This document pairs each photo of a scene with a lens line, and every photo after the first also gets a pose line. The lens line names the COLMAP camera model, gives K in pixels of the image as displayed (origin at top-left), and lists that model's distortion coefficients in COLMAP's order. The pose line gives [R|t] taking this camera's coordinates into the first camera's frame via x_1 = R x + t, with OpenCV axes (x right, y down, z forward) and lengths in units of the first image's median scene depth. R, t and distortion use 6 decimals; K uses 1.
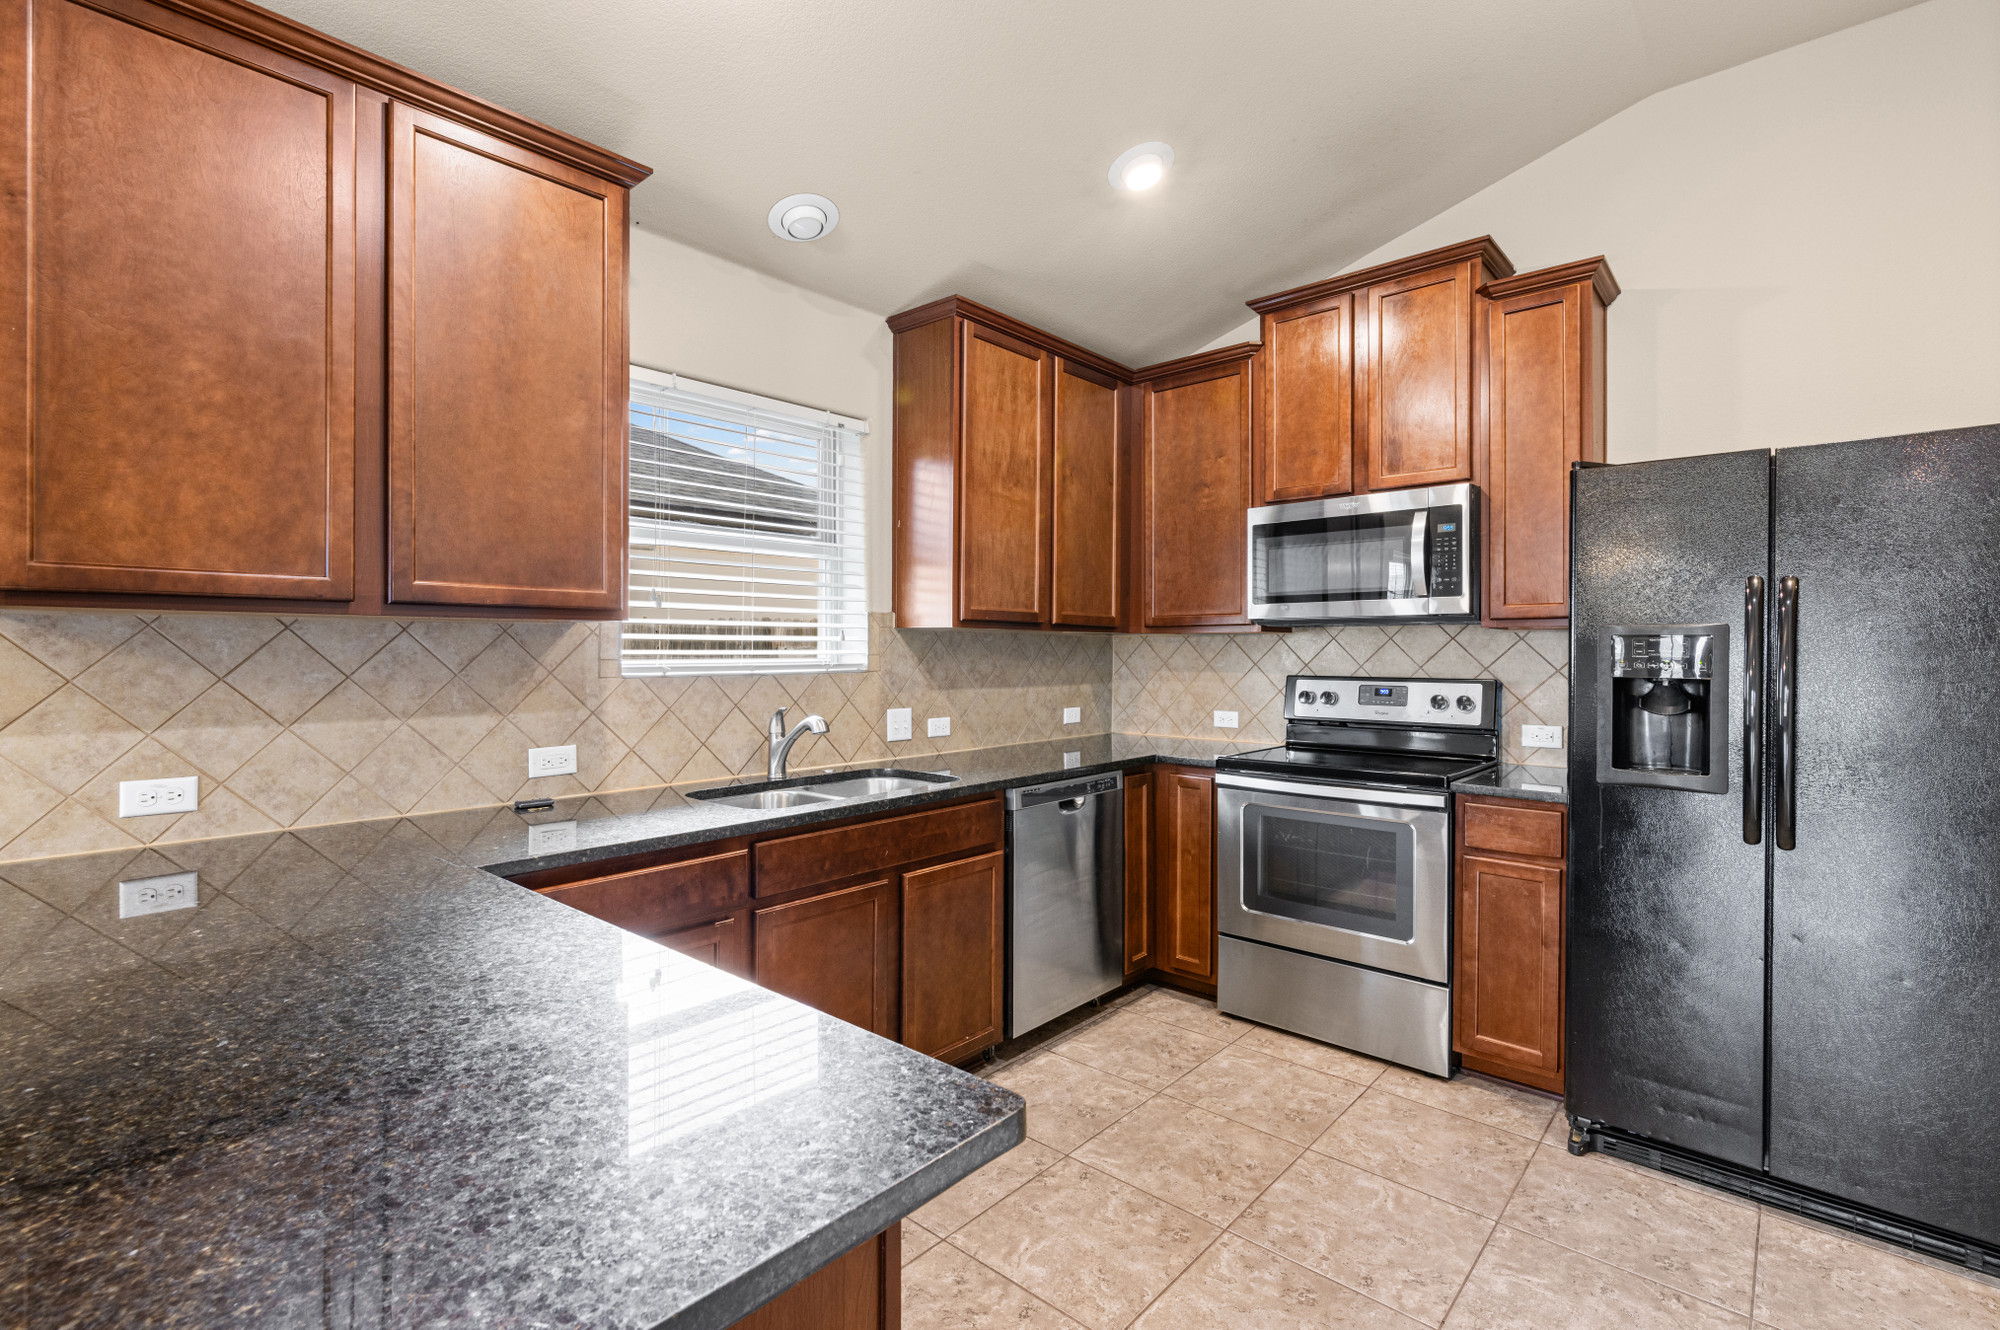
lens RADIAL K [[899.5, 0, 994.3], [0, 899.5, 650.3], [0, 0, 1]] dist [0.000187, -0.000634]
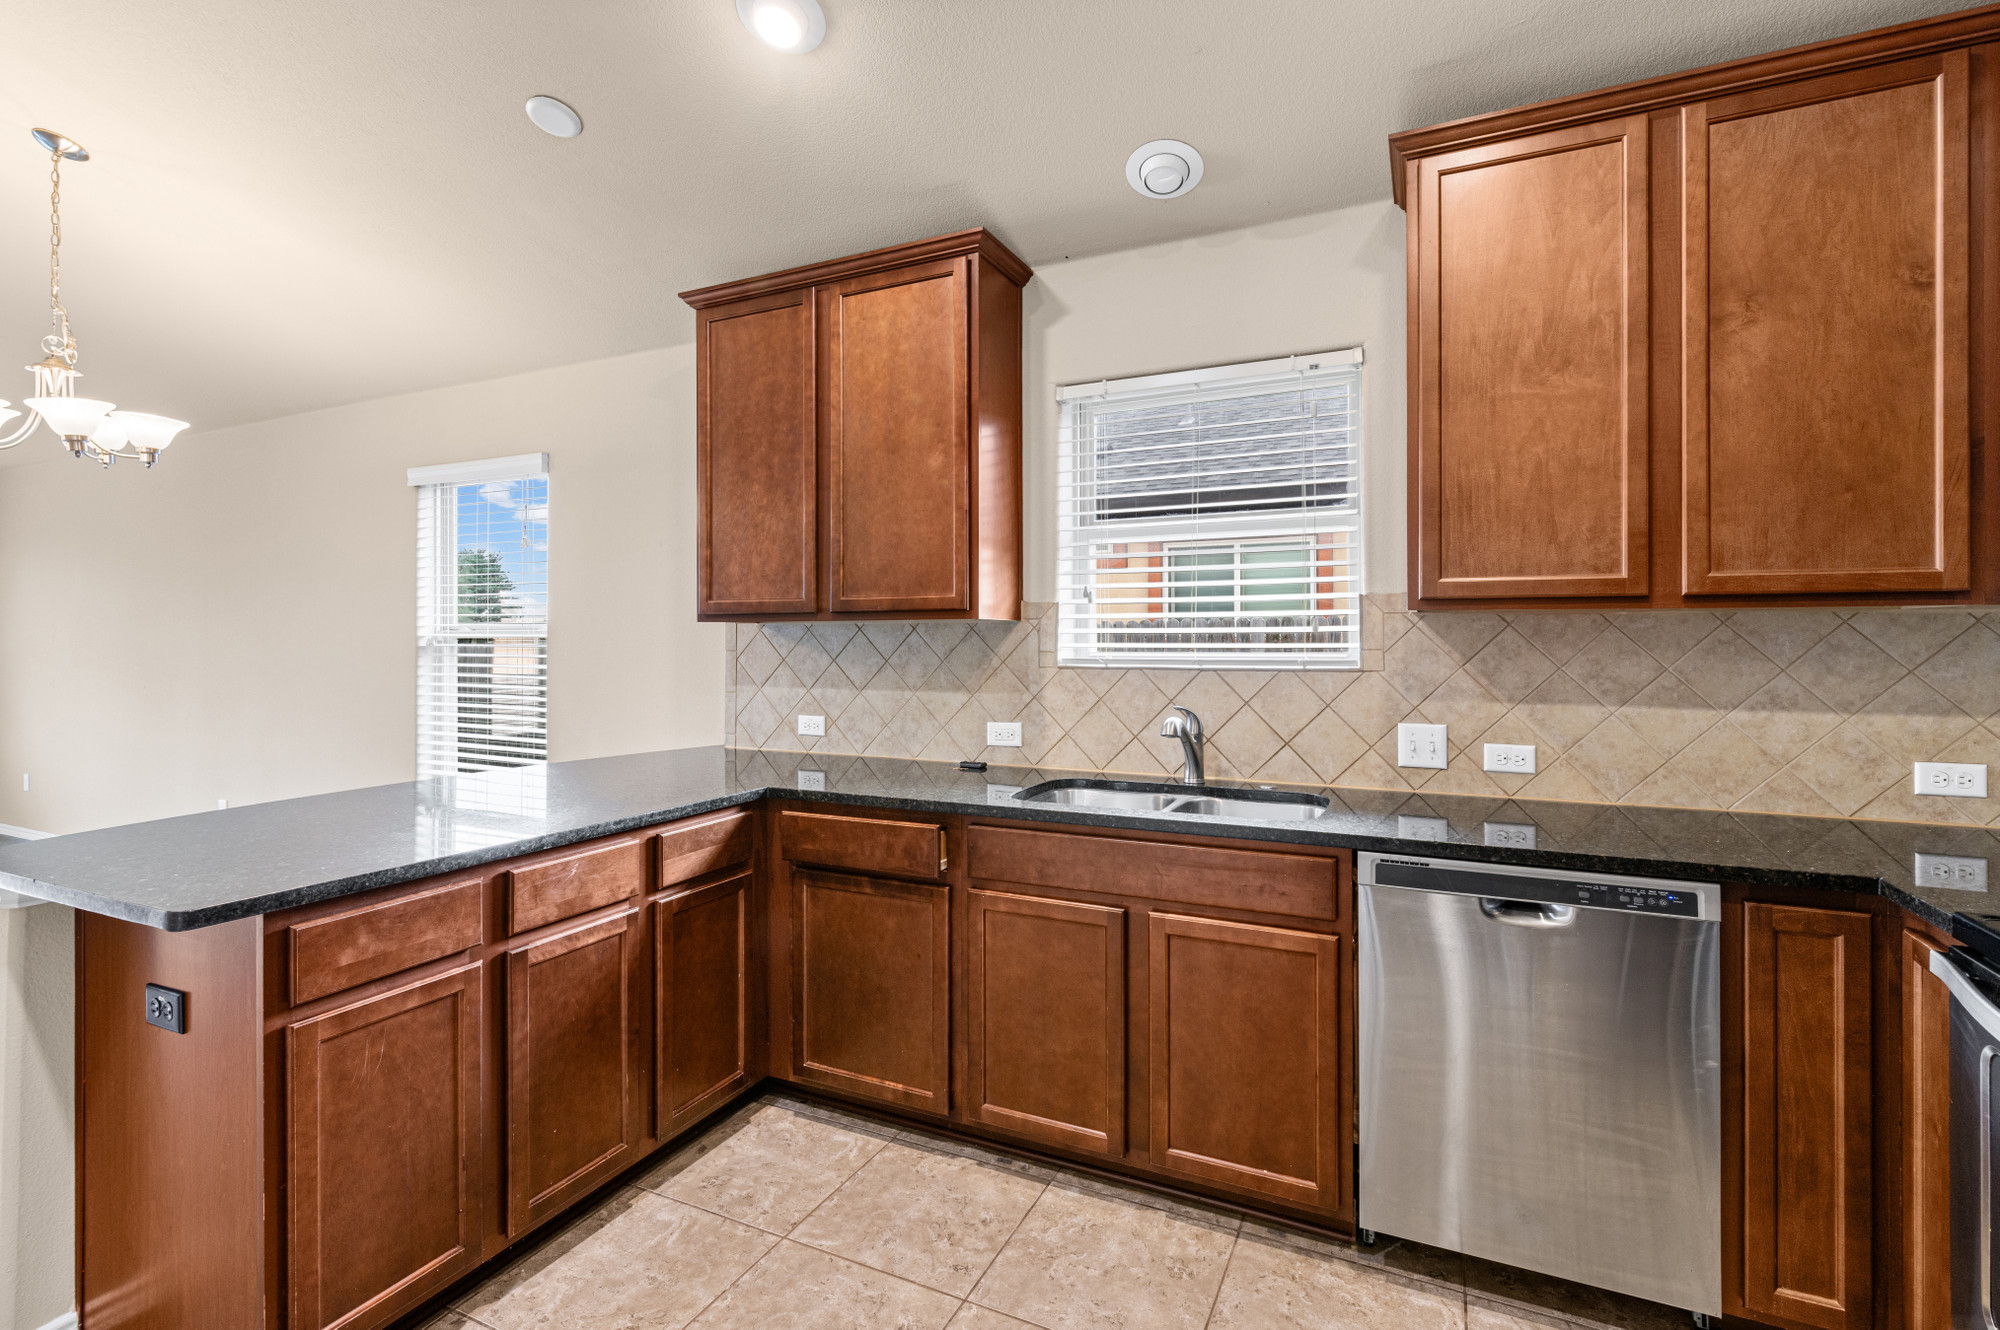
lens RADIAL K [[899.5, 0, 1023.0], [0, 899.5, 640.1], [0, 0, 1]] dist [0.000187, -0.000634]
pose [[0.298573, -0.002946, -0.954382, 0.661988], [0.000067, 0.999995, -0.003065, -0.000859], [0.954387, 0.000851, 0.298572, 0.637963]]
